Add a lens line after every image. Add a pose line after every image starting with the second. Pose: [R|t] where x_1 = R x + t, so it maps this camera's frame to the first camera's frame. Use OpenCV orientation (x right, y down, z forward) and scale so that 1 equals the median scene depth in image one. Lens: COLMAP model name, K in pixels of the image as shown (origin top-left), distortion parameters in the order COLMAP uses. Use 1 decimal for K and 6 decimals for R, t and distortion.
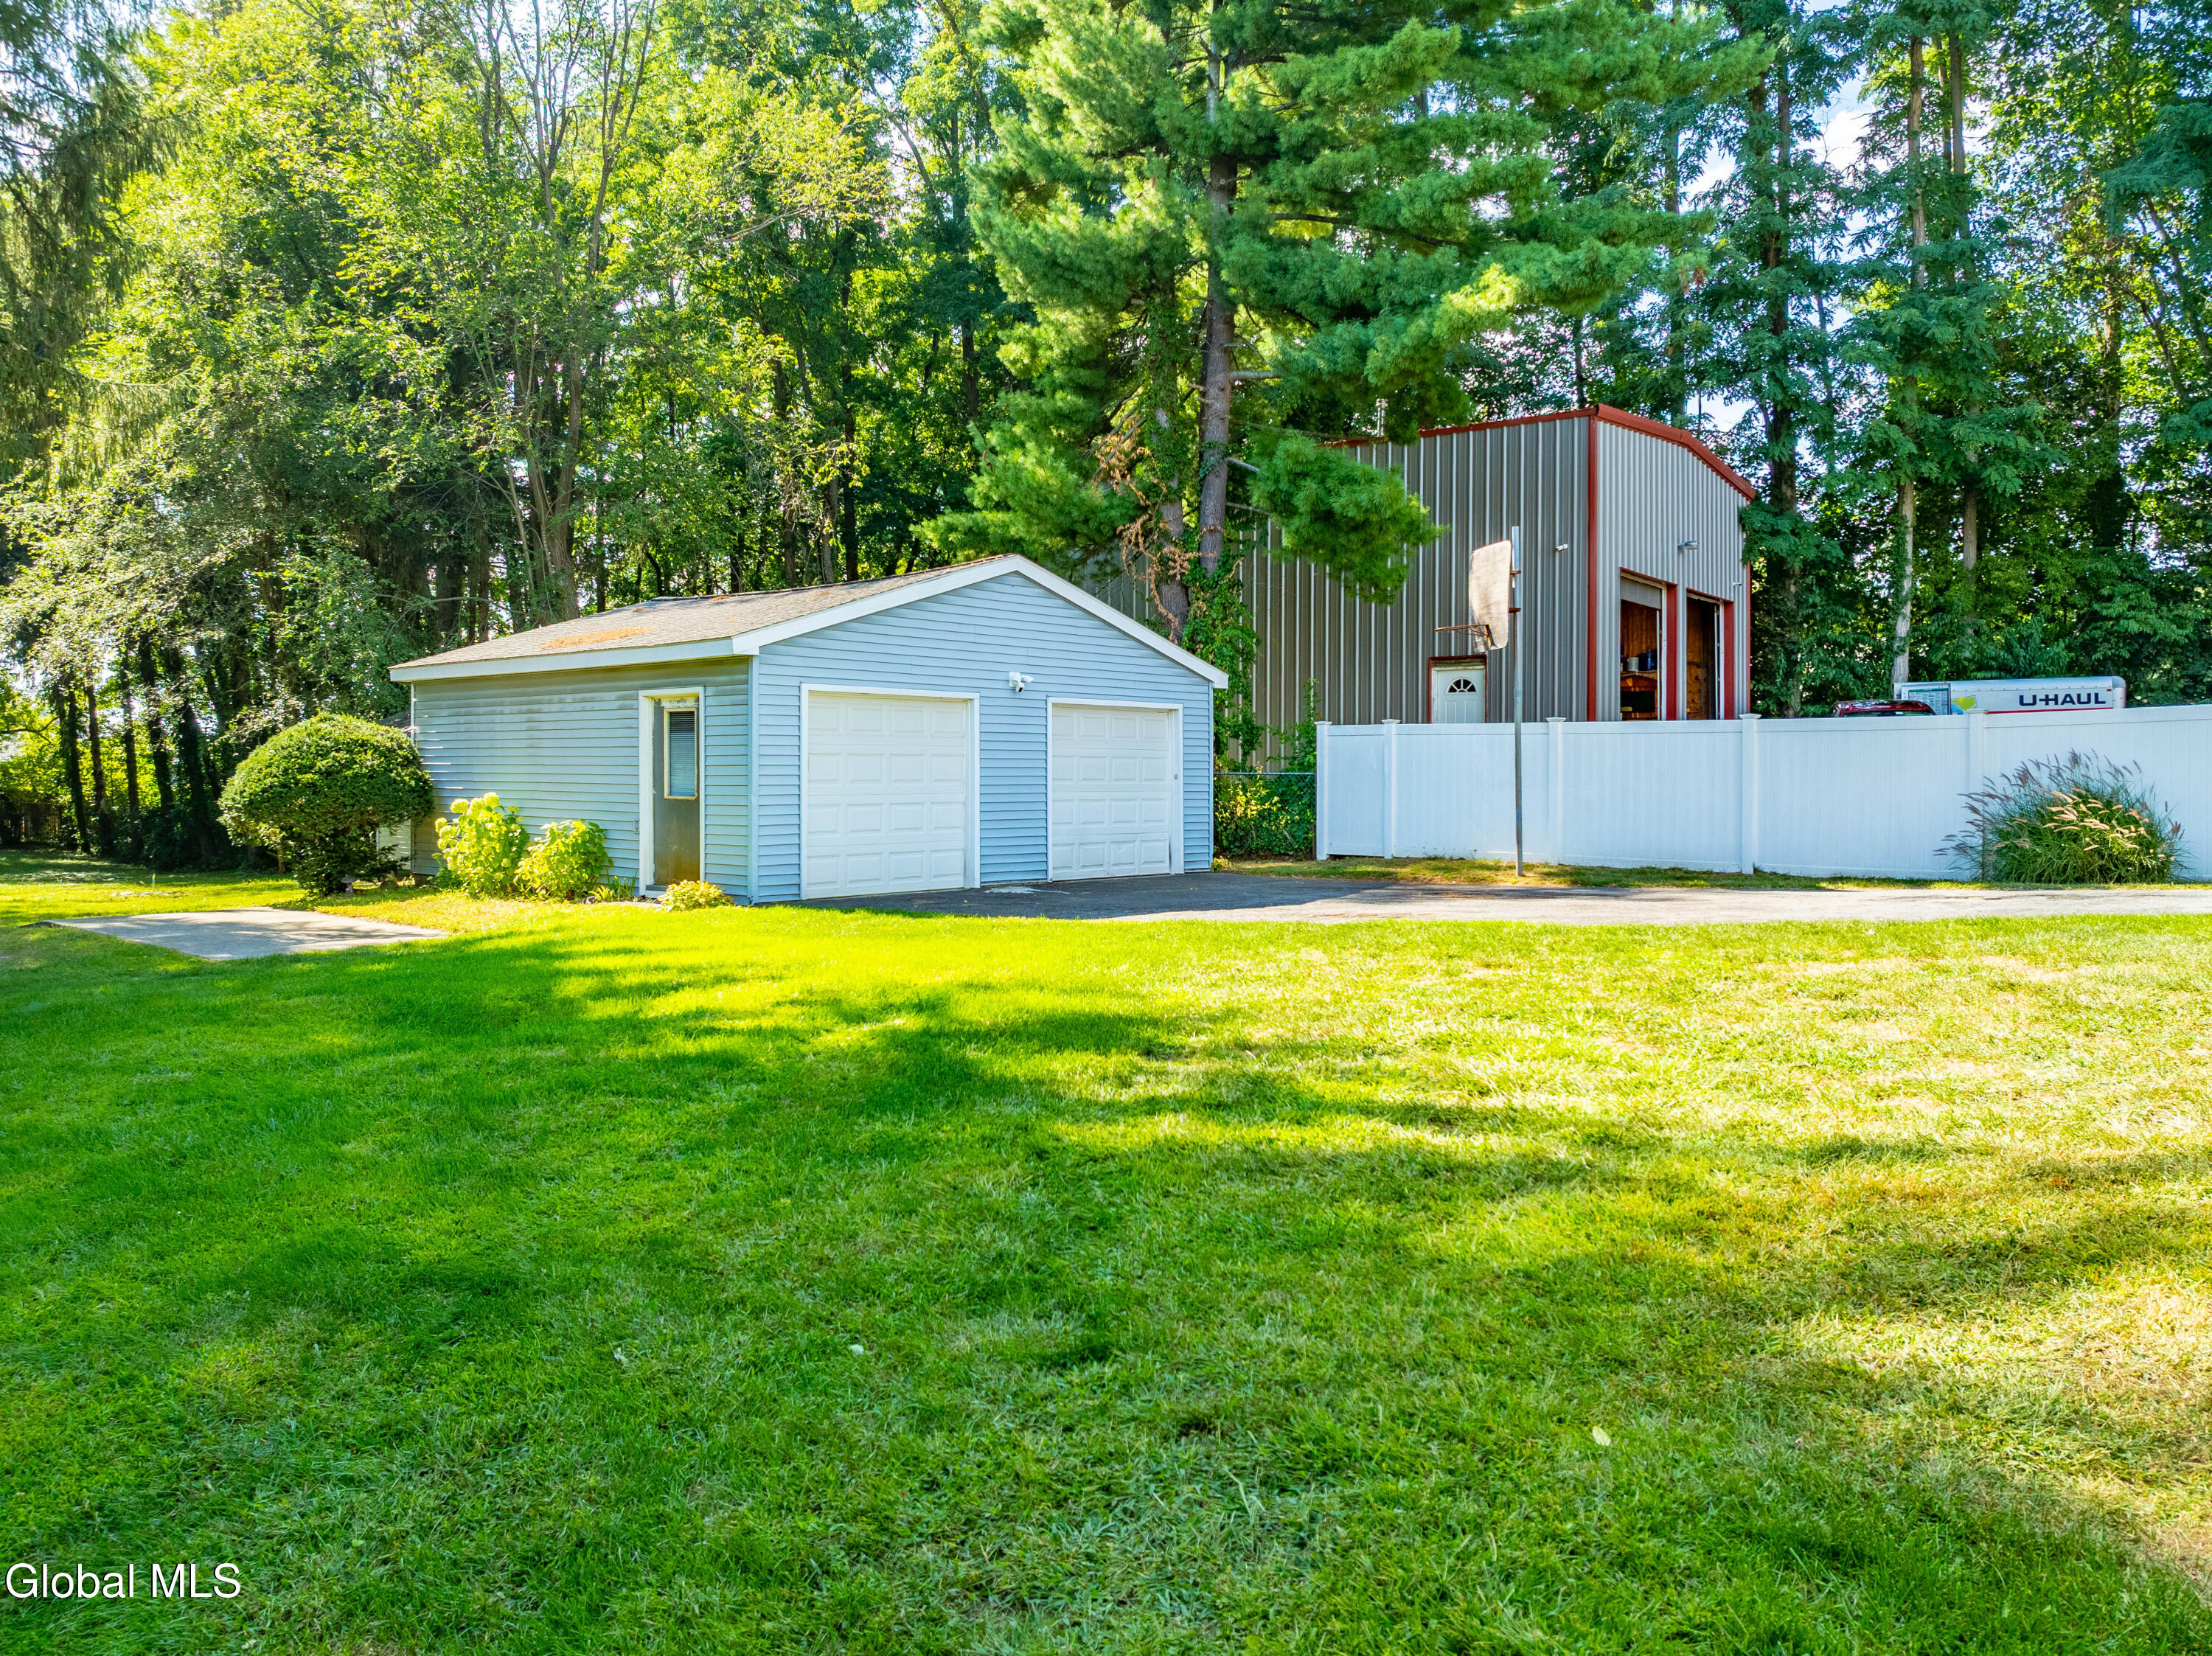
lens RADIAL K [[1625.0, 0, 1106.0], [0, 1625.0, 828.0], [0, 0, 1]] dist [-0.055510, 0.002179]
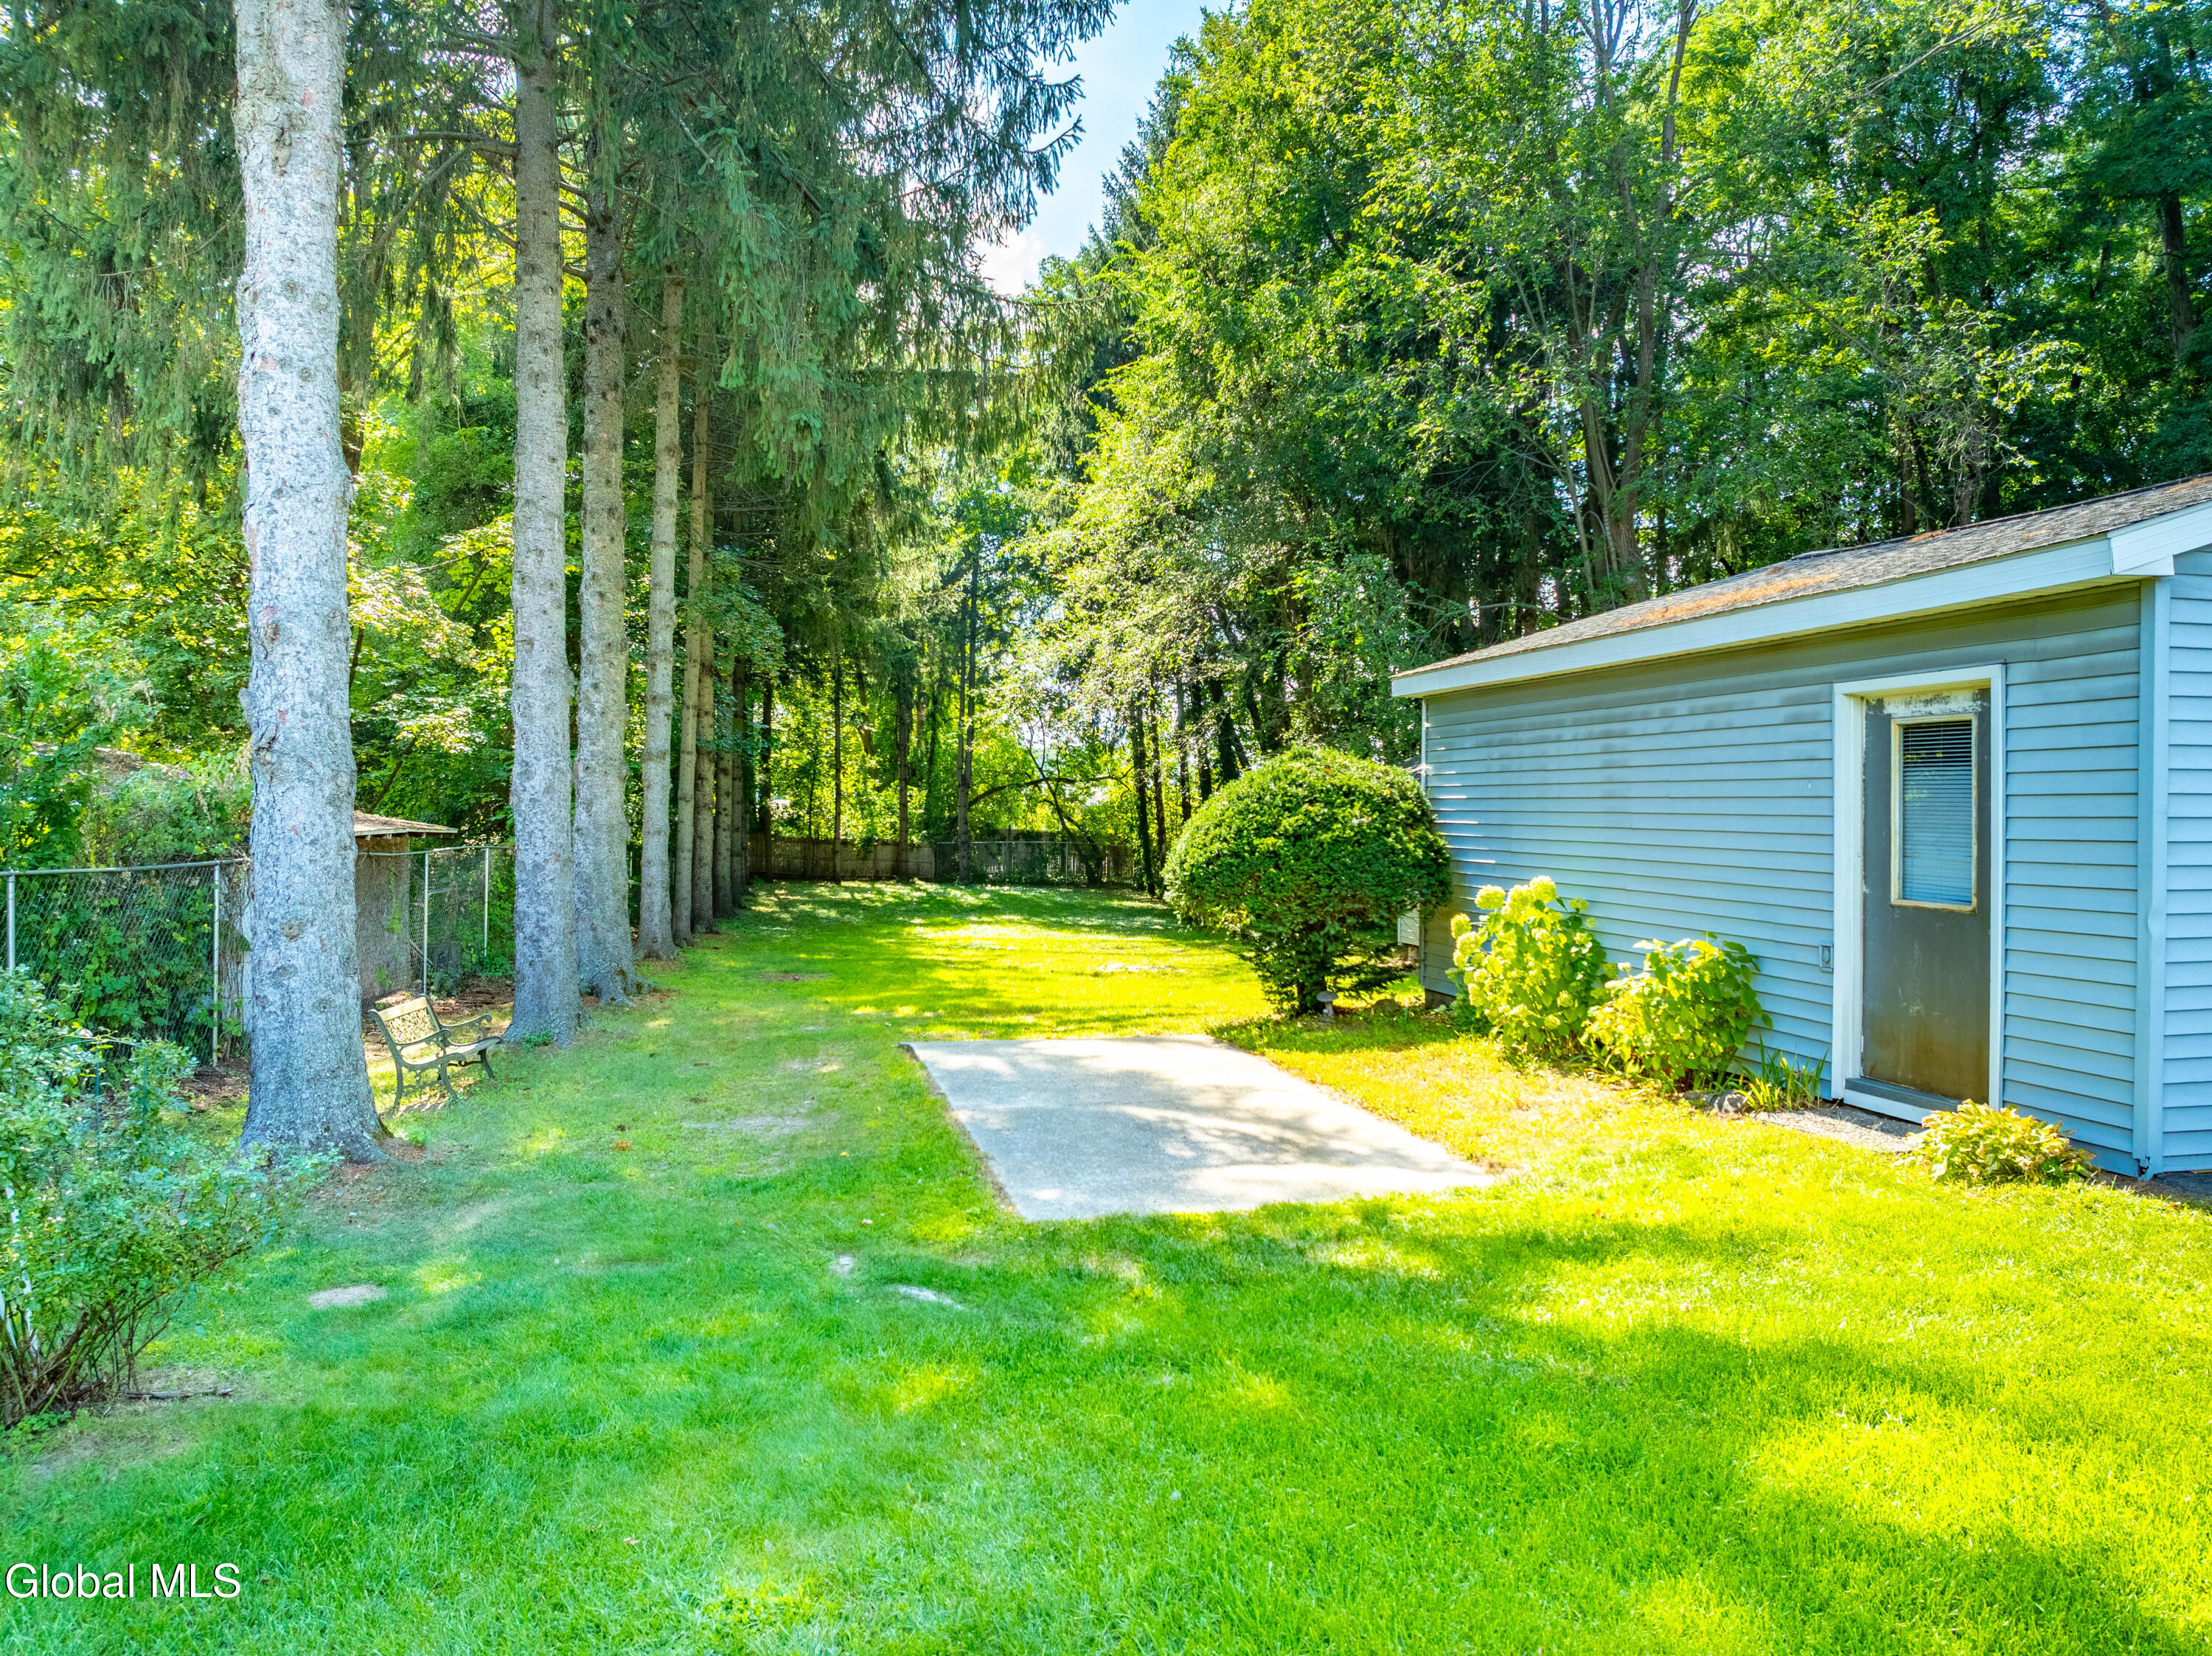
lens RADIAL K [[1625.0, 0, 1106.0], [0, 1625.0, 828.0], [0, 0, 1]] dist [-0.055510, 0.002179]
pose [[0.810664, 0.007138, -0.585469, -0.163422], [-0.022940, 0.999545, -0.019577, -0.023266], [0.585062, 0.029301, 0.810459, 0.424225]]
